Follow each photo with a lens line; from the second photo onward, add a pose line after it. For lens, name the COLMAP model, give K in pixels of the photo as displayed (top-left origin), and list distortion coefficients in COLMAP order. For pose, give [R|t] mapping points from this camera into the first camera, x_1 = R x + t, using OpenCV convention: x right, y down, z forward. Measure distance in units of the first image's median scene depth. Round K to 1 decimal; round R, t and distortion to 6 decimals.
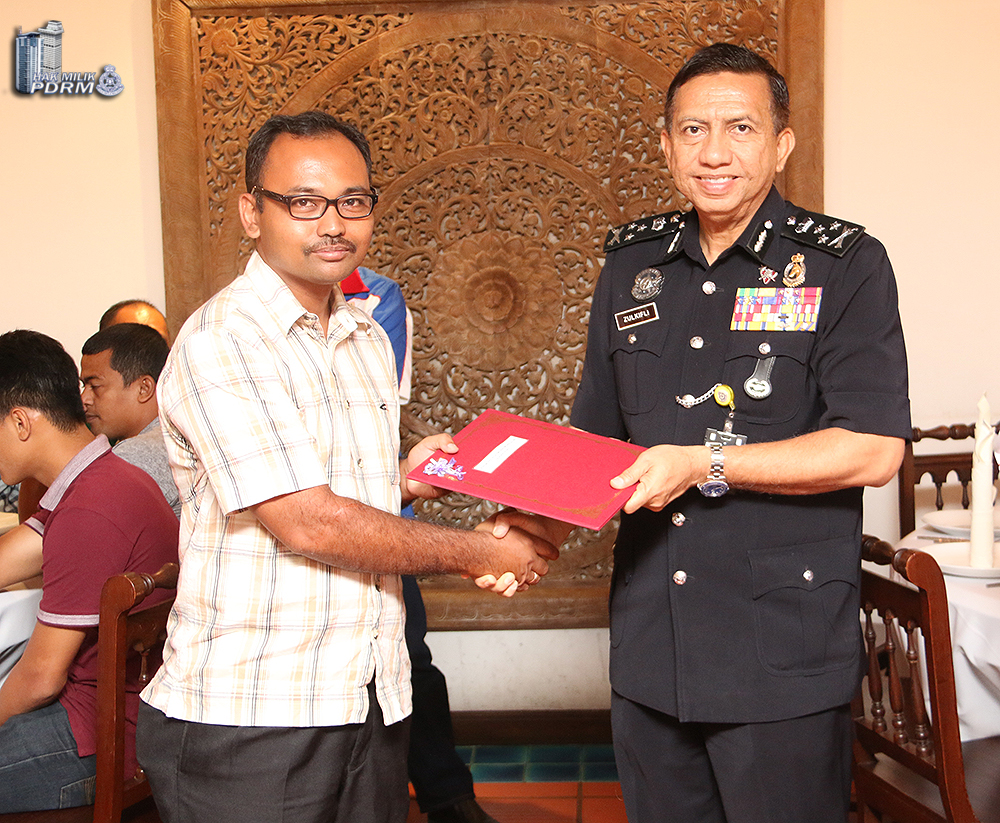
lens RADIAL K [[1752.4, 0, 498.7], [0, 1752.4, 413.6], [0, 0, 1]] dist [0.031654, 0.197917]
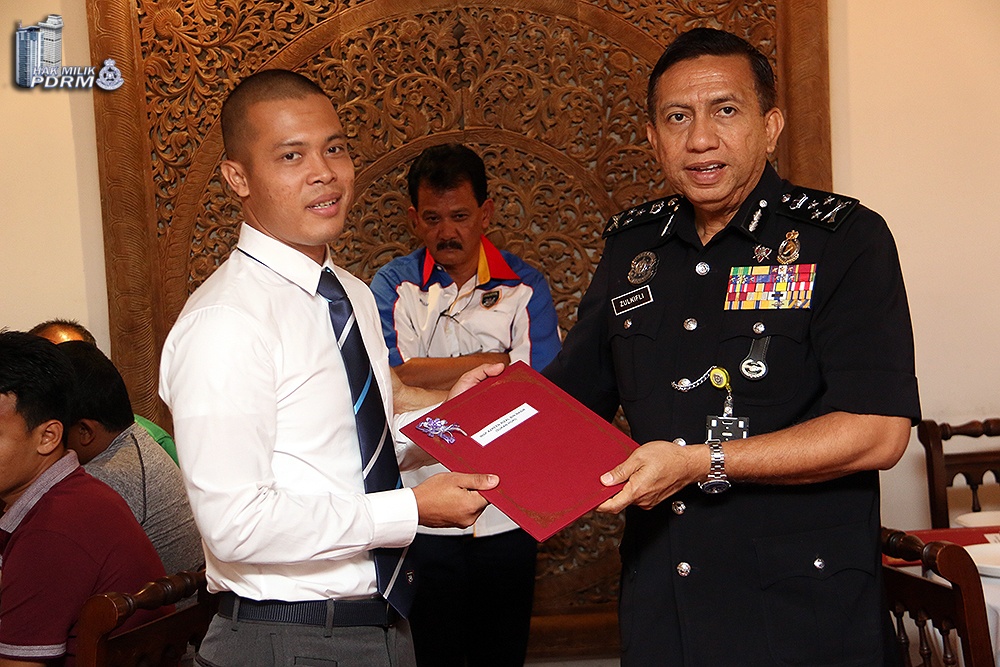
lens RADIAL K [[2151.7, 0, 500.0], [0, 2151.7, 326.4], [0, 0, 1]] dist [0.417955, 0.110701]
pose [[0.999436, -0.029069, 0.016836, -0.008612], [0.030003, 0.997859, -0.058114, 0.015711], [-0.015110, 0.058586, 0.998168, -0.120834]]
